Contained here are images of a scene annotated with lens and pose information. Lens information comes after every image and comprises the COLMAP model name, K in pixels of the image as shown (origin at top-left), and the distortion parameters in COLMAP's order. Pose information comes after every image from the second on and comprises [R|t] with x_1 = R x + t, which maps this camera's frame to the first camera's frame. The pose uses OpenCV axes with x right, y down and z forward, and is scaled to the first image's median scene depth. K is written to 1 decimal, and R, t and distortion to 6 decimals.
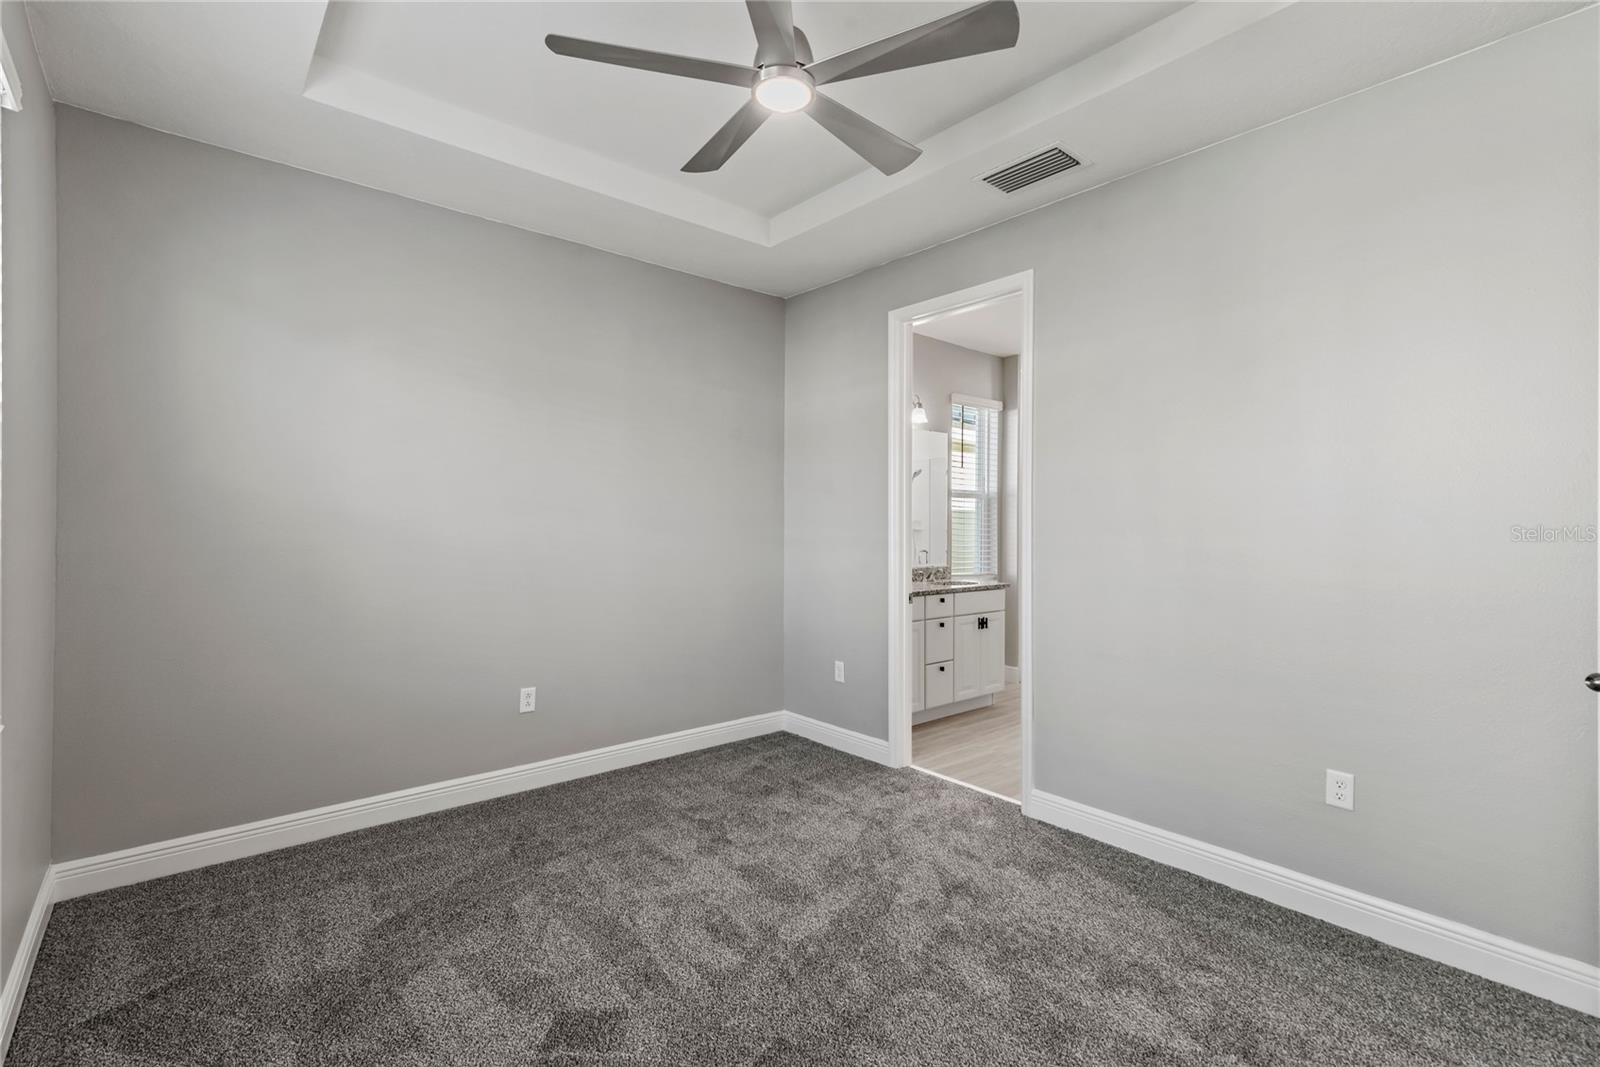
lens RADIAL K [[720.6, 0, 795.1], [0, 720.6, 532.5], [0, 0, 1]] dist [0.019287, -0.001213]
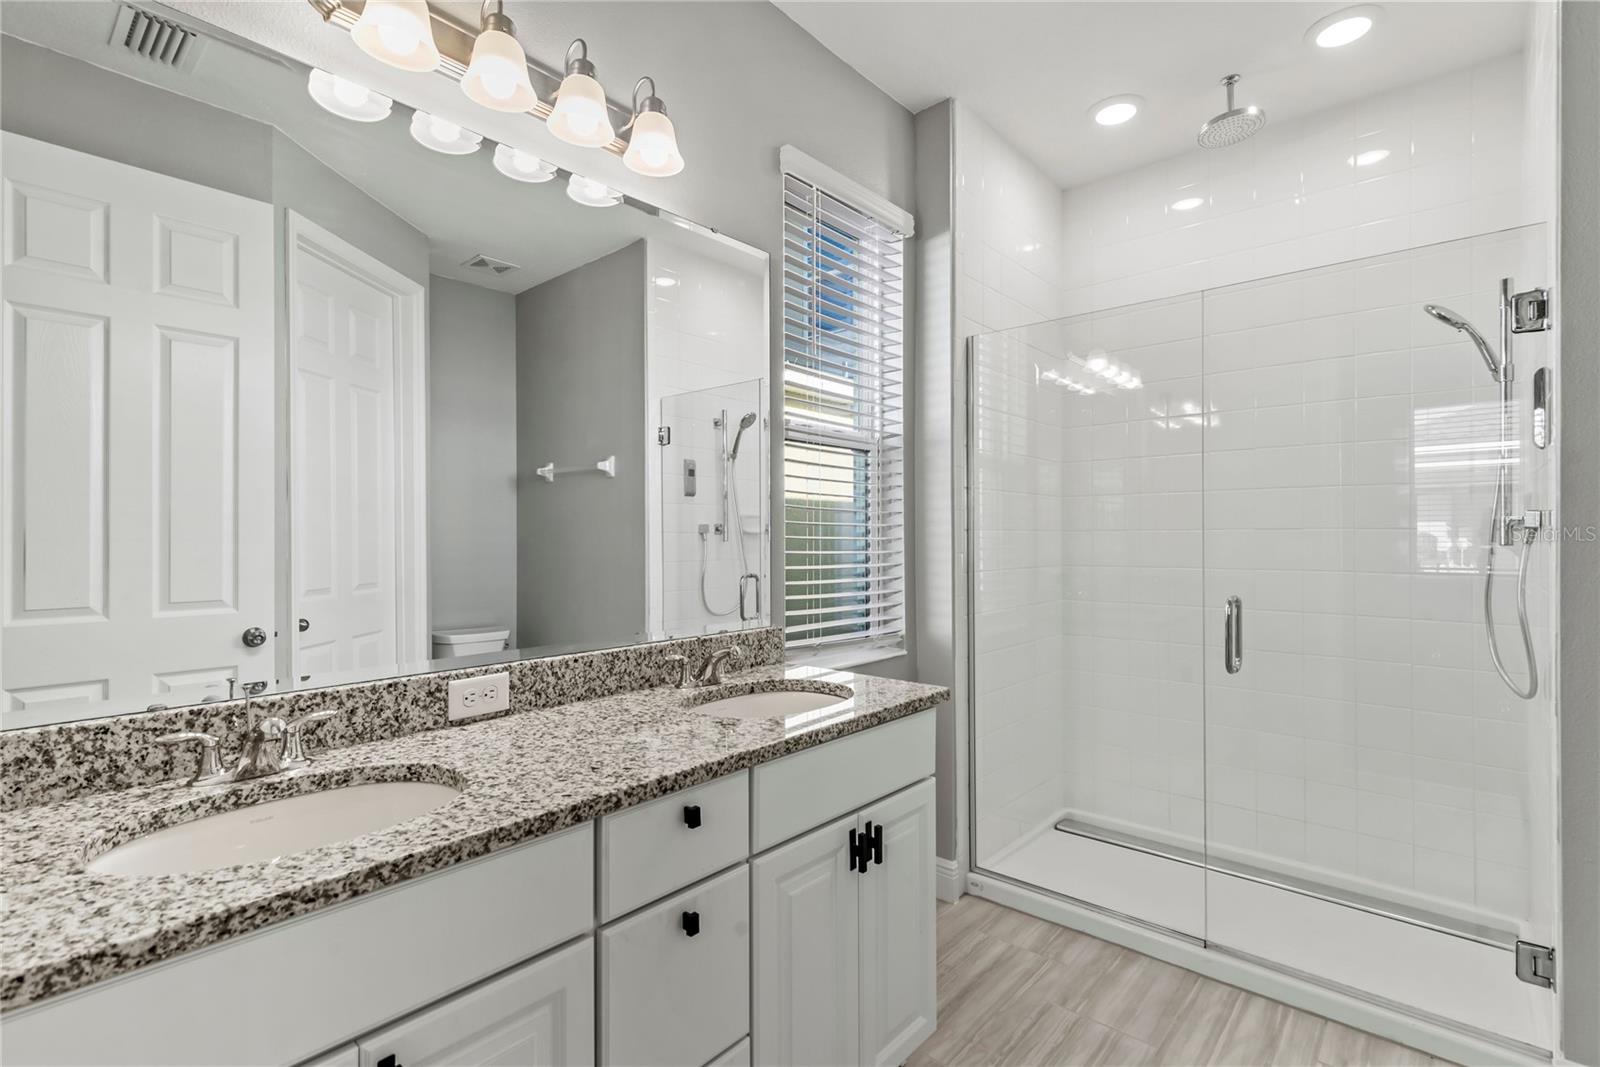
lens RADIAL K [[737.3, 0, 801.2], [0, 737.3, 534.4], [0, 0, 1]] dist [0.001962, 0.000279]
pose [[0.989300, -0.006039, 0.145770, 0.185827], [0.007404, 0.999934, -0.008825, 0.004932], [-0.145707, 0.009810, 0.989279, 0.687052]]
